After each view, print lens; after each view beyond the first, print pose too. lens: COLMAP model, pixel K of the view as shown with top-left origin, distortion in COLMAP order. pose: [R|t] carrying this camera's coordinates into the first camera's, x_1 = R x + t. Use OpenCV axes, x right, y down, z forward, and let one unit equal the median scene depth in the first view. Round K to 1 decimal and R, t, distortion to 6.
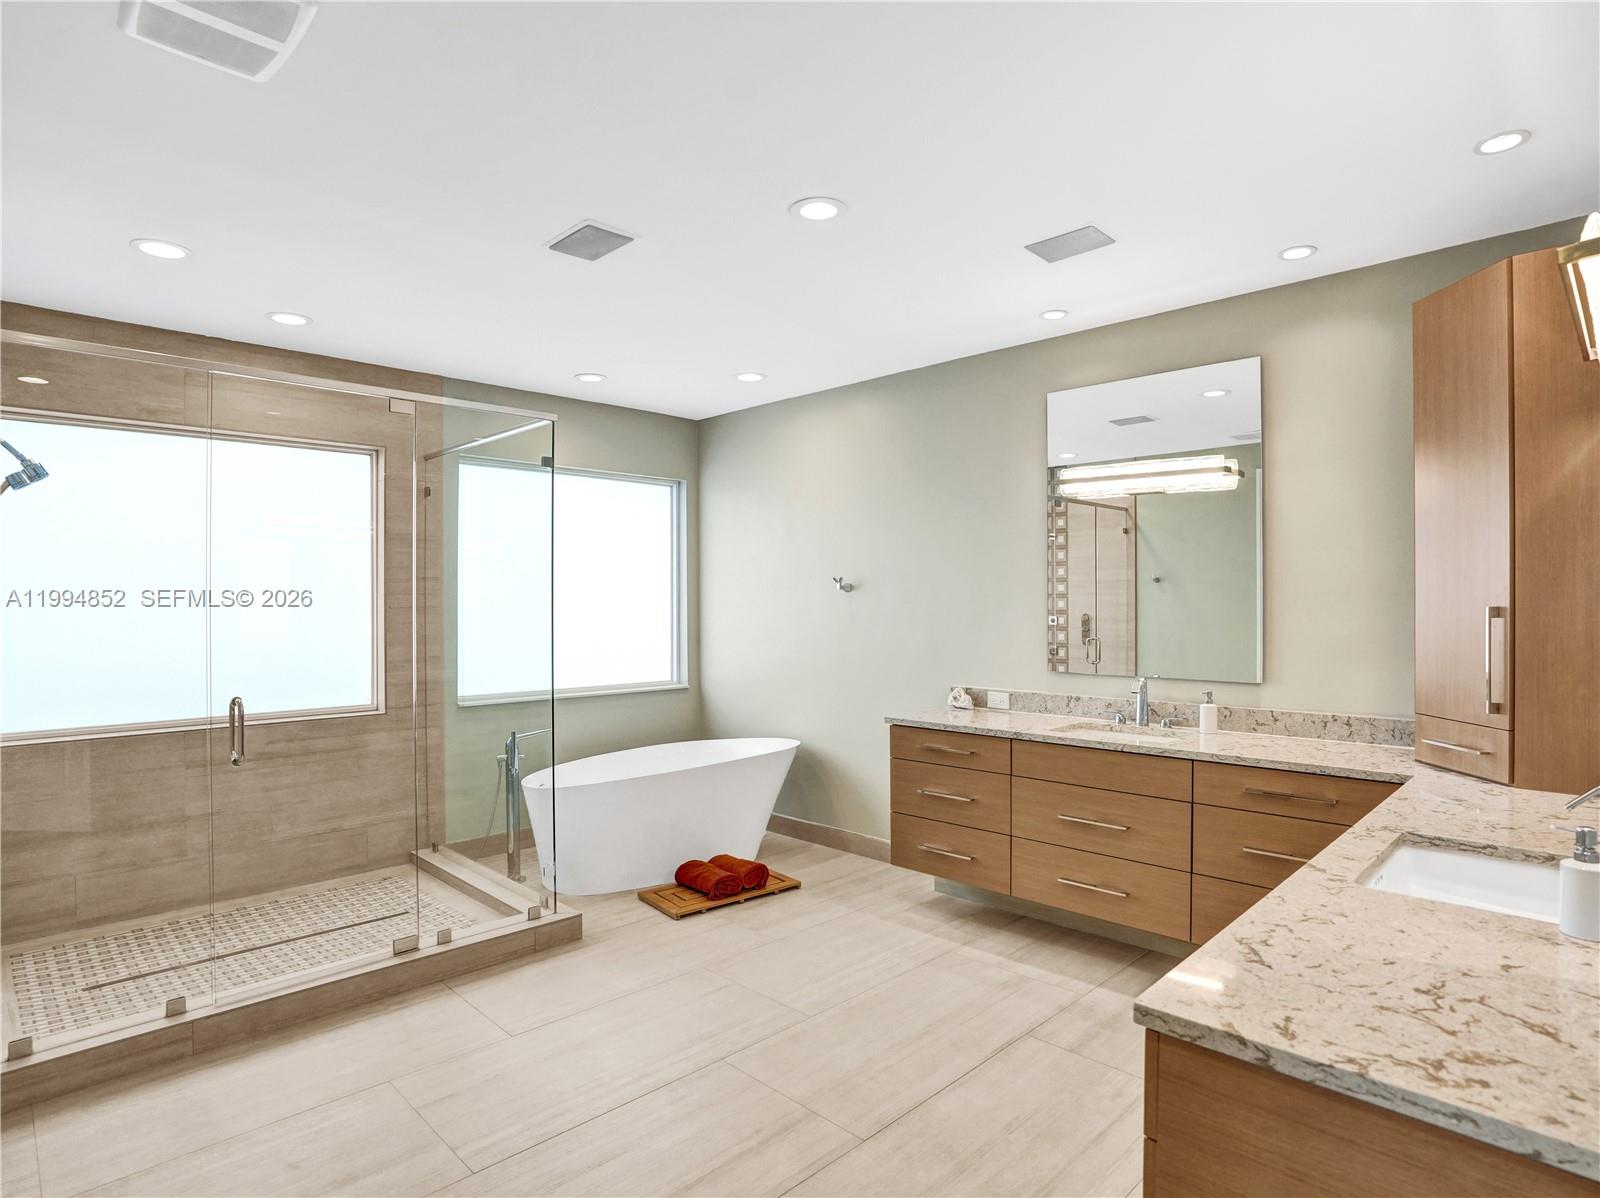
lens RADIAL K [[877.2, 0, 800.0], [0, 877.2, 599.0], [0, 0, 1]] dist [-0.076339, 0.030501]
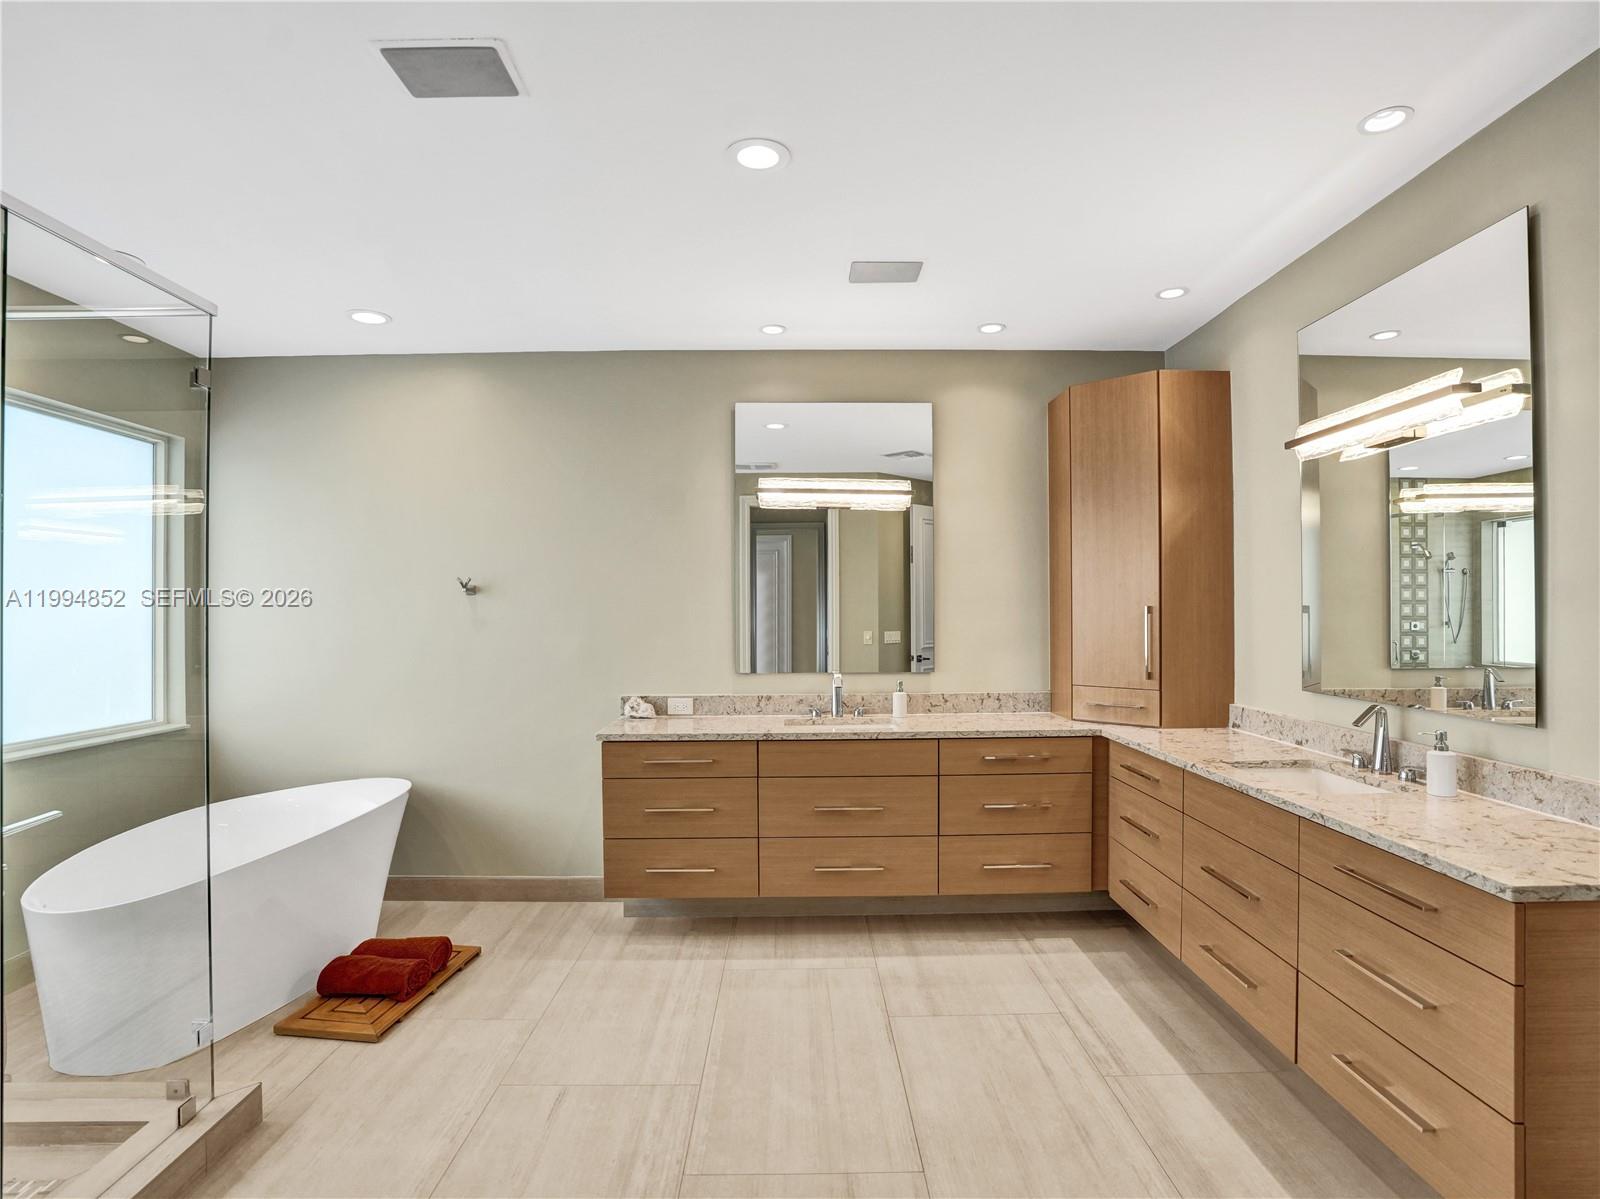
lens RADIAL K [[838.9, 0, 792.6], [0, 838.9, 604.5], [0, 0, 1]] dist [-0.068407, 0.026540]
pose [[0.697523, 0.004710, 0.716547, -0.377972], [0.001833, 0.999963, -0.008358, 0.010478], [-0.716560, 0.007143, 0.697489, 0.266996]]
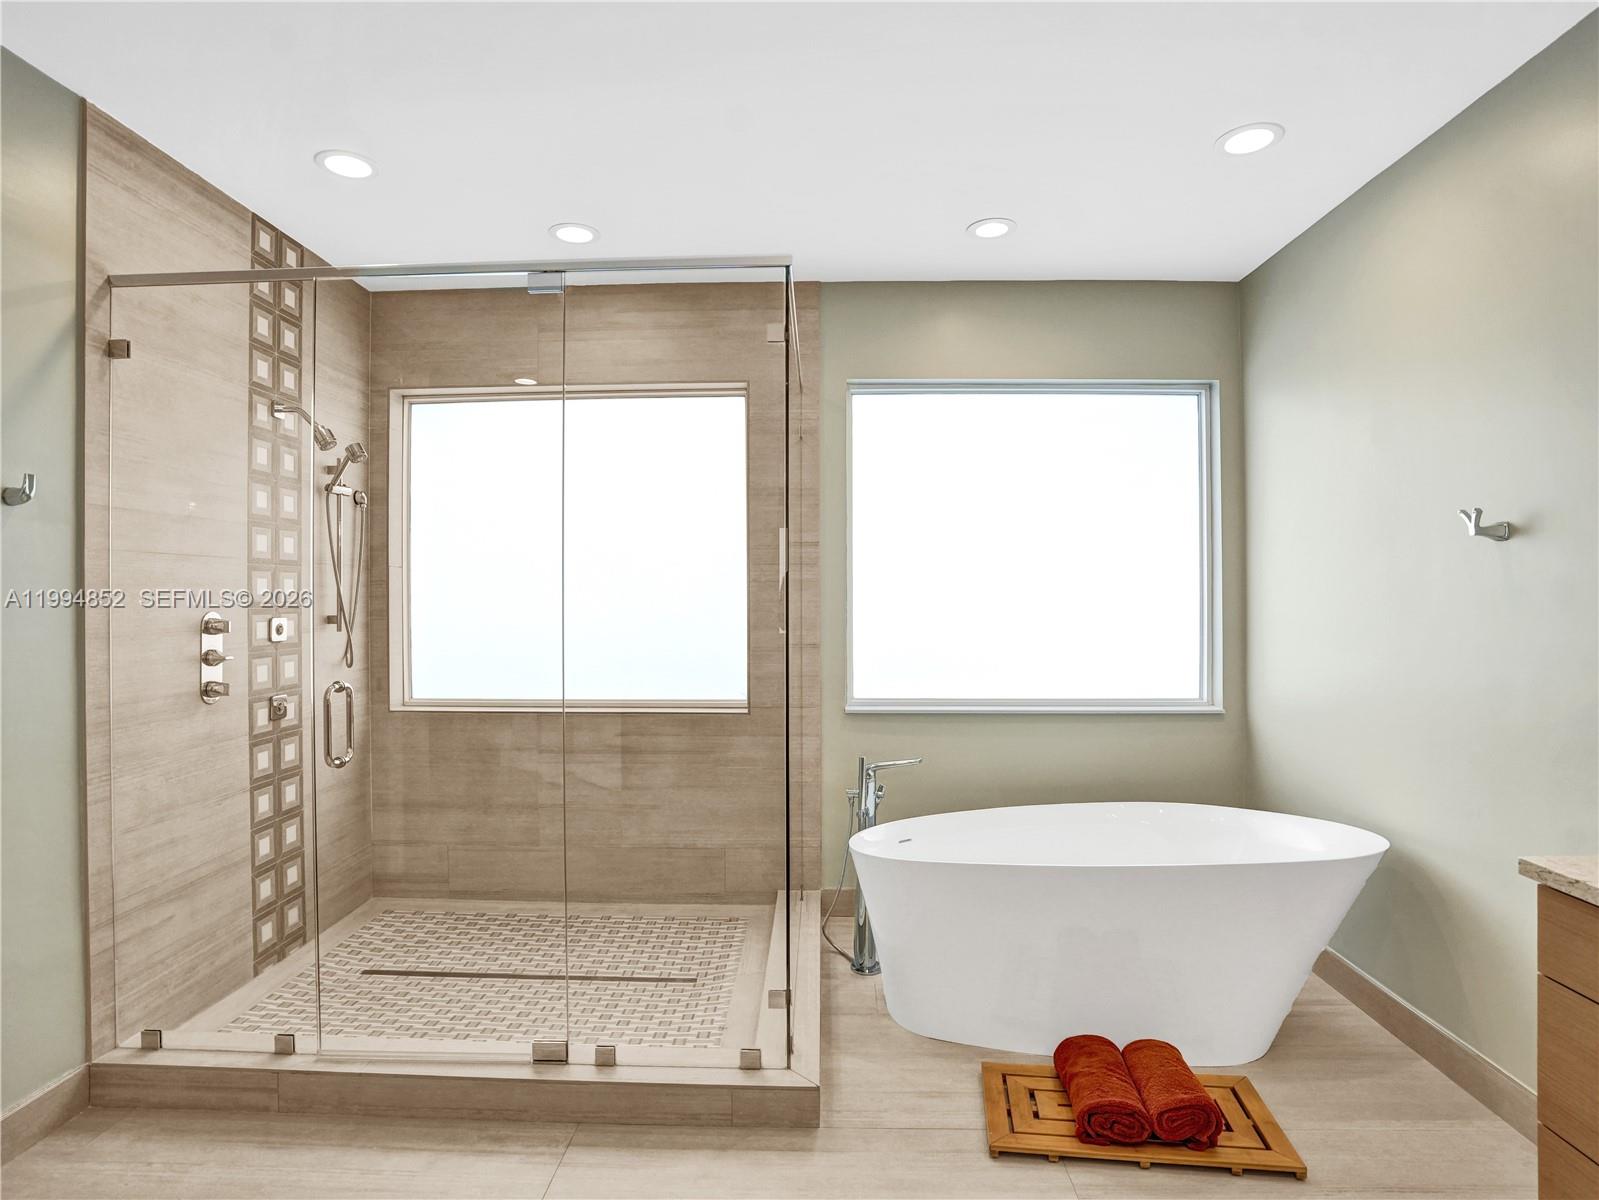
lens RADIAL K [[844.7, 0, 800.7], [0, 844.7, 596.3], [0, 0, 1]] dist [-0.069480, 0.027088]
pose [[0.687092, 0.002448, -0.726566, 0.138308], [0.000906, 0.999991, 0.004226, 0.023084], [0.726570, -0.003562, 0.687083, 0.554808]]
